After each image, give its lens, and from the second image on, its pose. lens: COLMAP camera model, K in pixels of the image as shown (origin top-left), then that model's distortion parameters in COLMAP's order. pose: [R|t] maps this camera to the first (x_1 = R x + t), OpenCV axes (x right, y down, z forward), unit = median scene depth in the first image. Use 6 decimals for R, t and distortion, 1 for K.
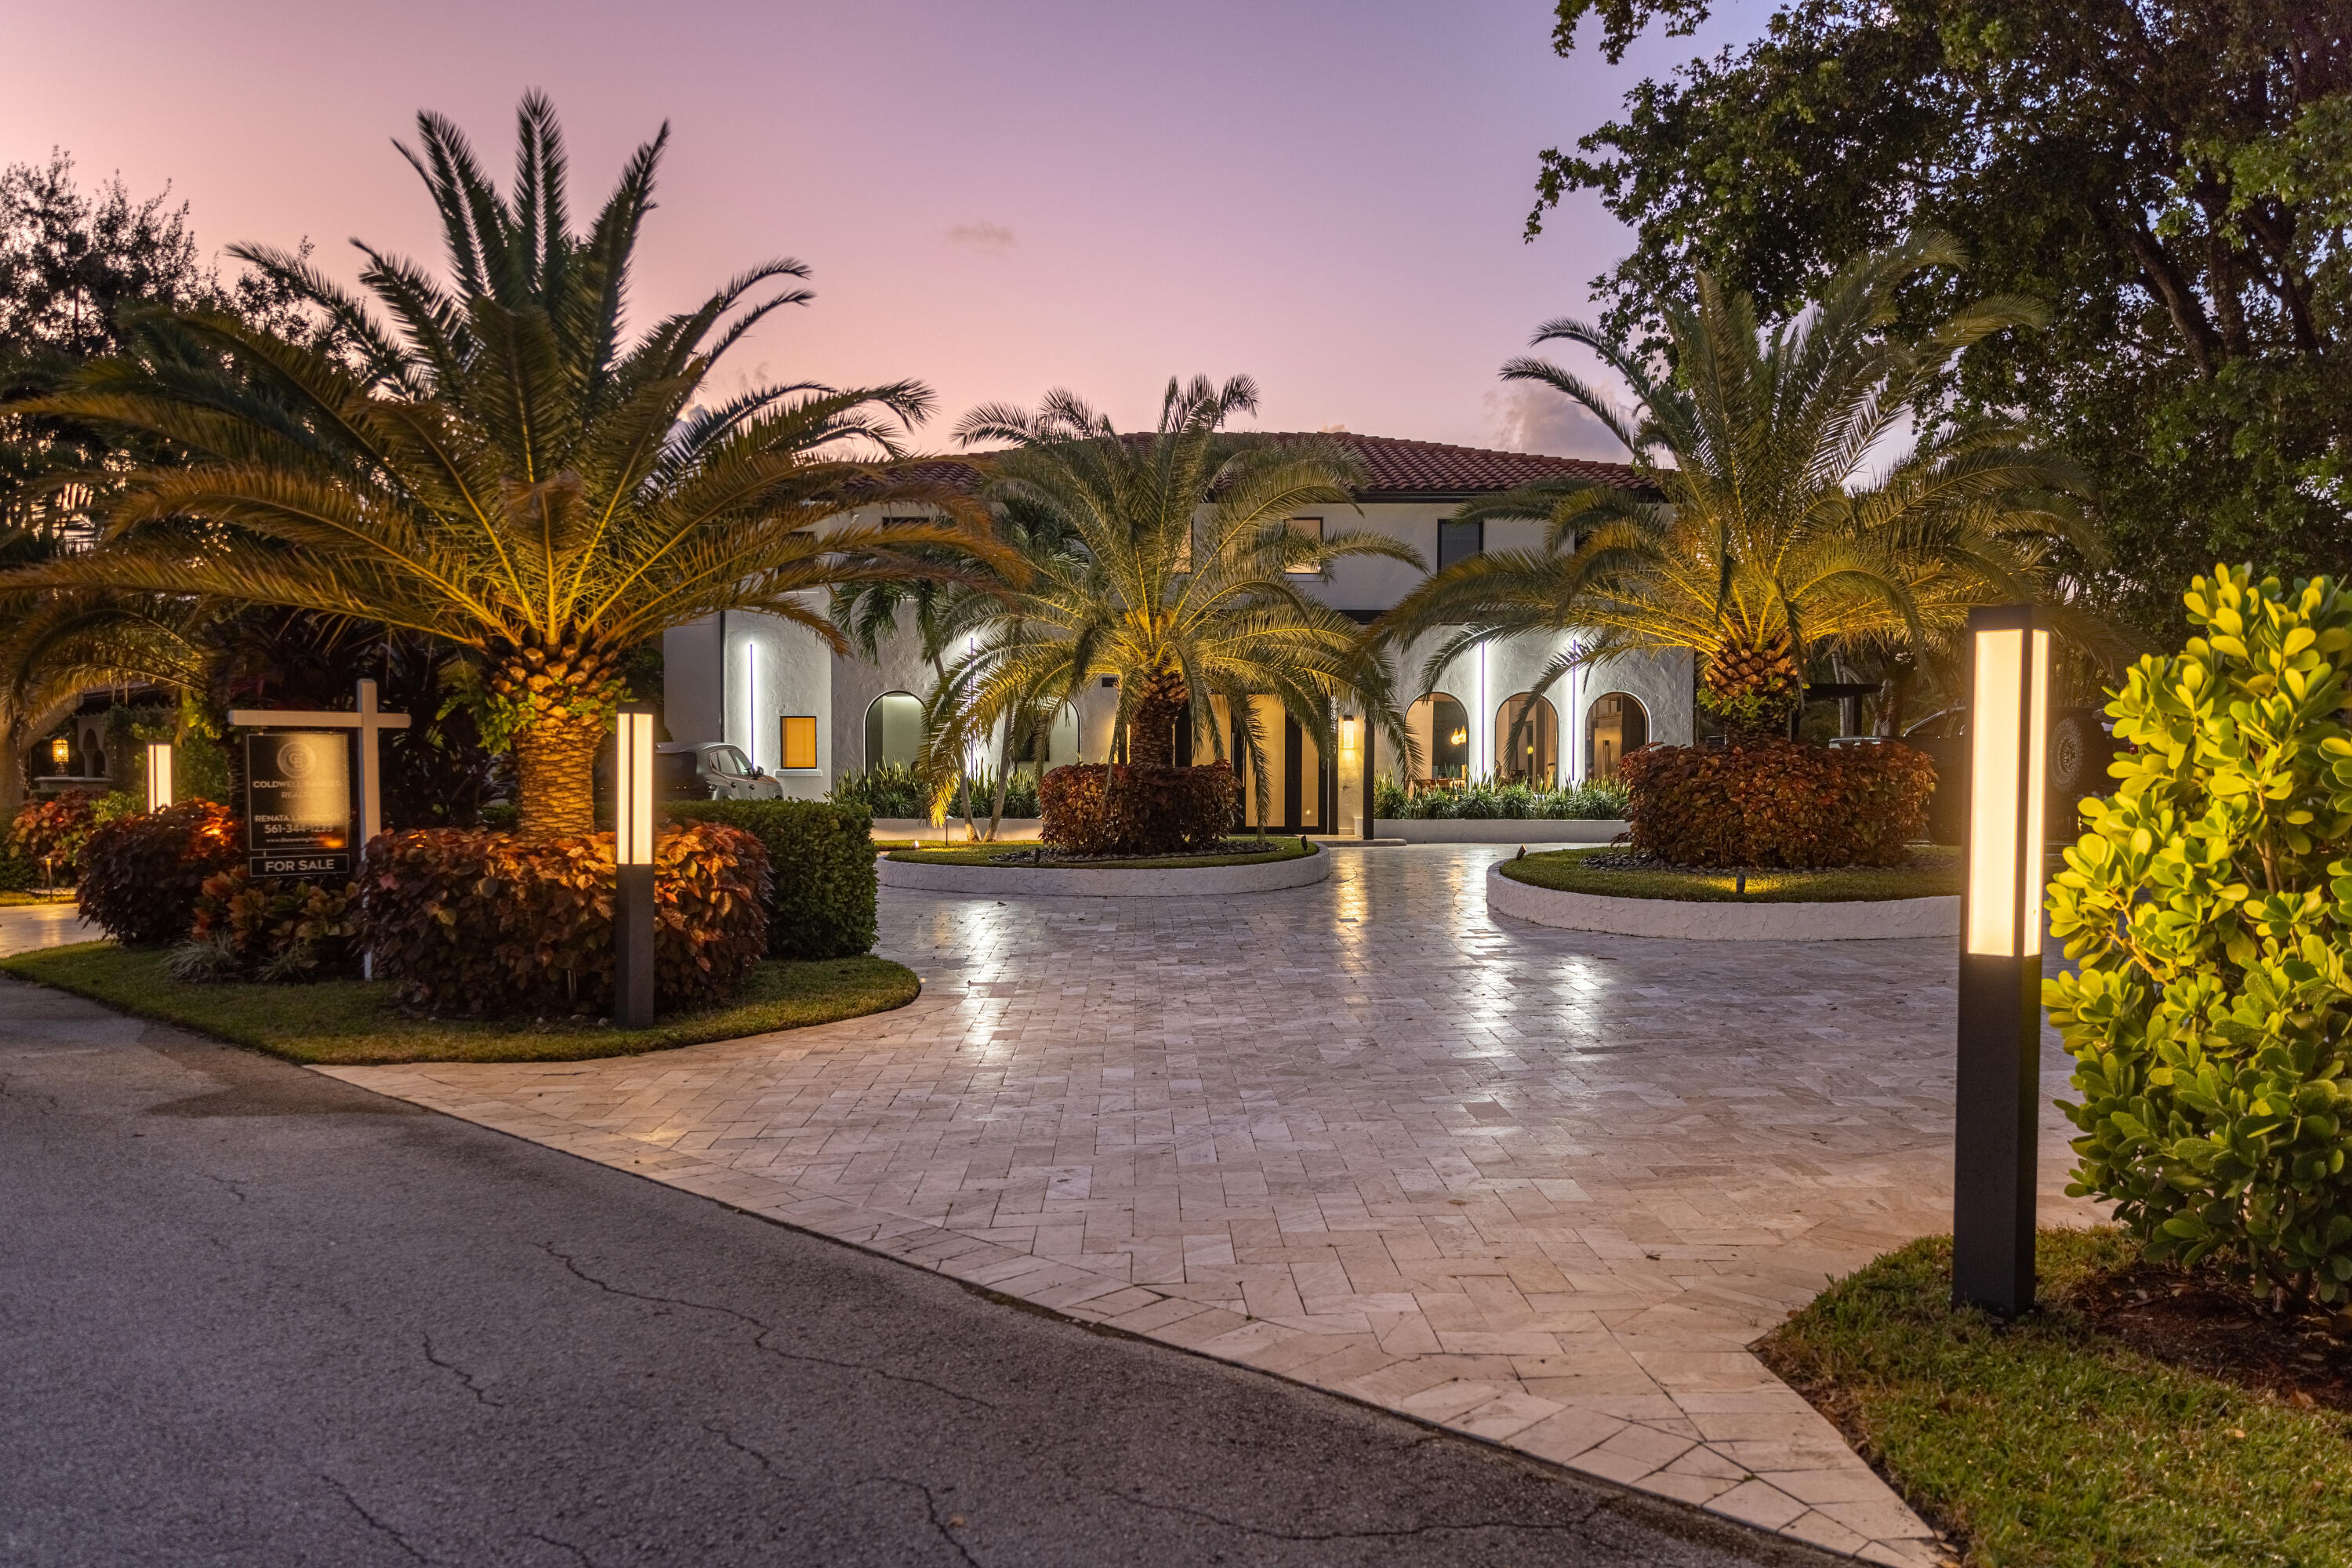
lens RADIAL K [[1649.2, 0, 1168.5], [0, 1649.2, 820.8], [0, 0, 1]] dist [0.000150, -0.001366]
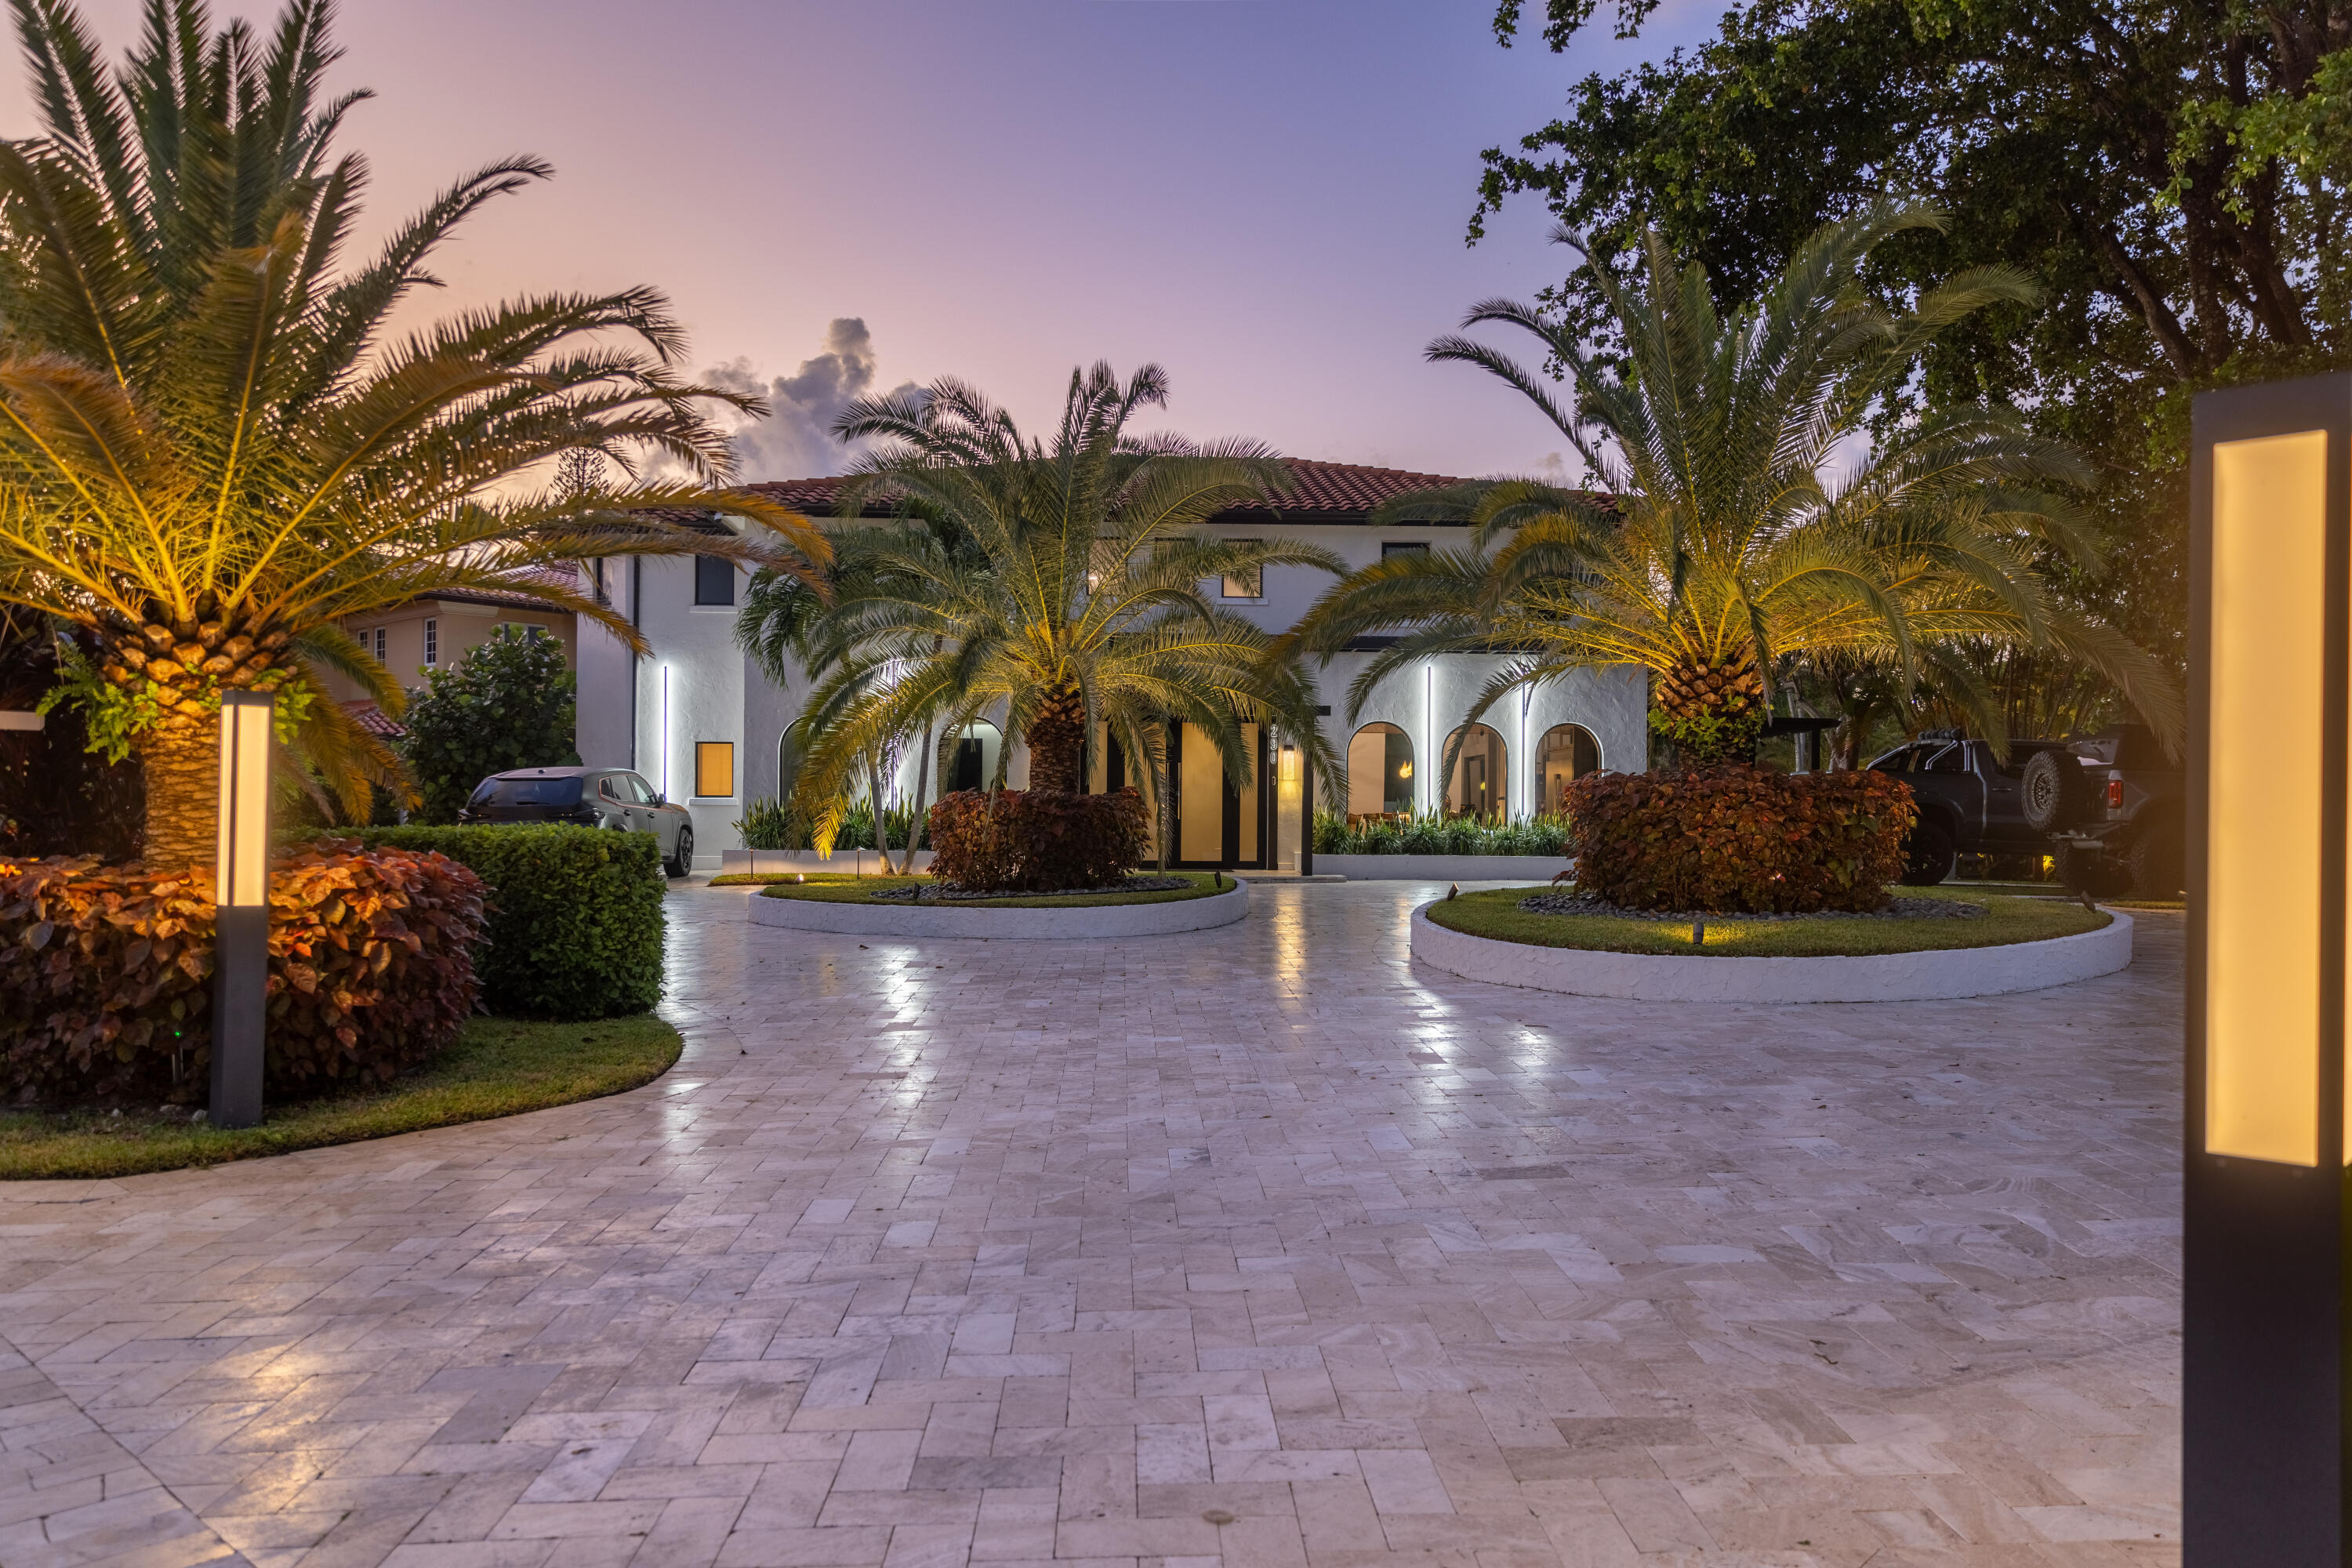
lens RADIAL K [[1606.2, 0, 1176.0], [0, 1606.2, 784.0], [0, 0, 1]] dist [0.001932, 0.002655]
pose [[0.999755, 0.007972, 0.020663, 0.048455], [-0.007057, 0.999007, -0.043981, 0.000051], [-0.020993, 0.043825, 0.998819, 0.141184]]
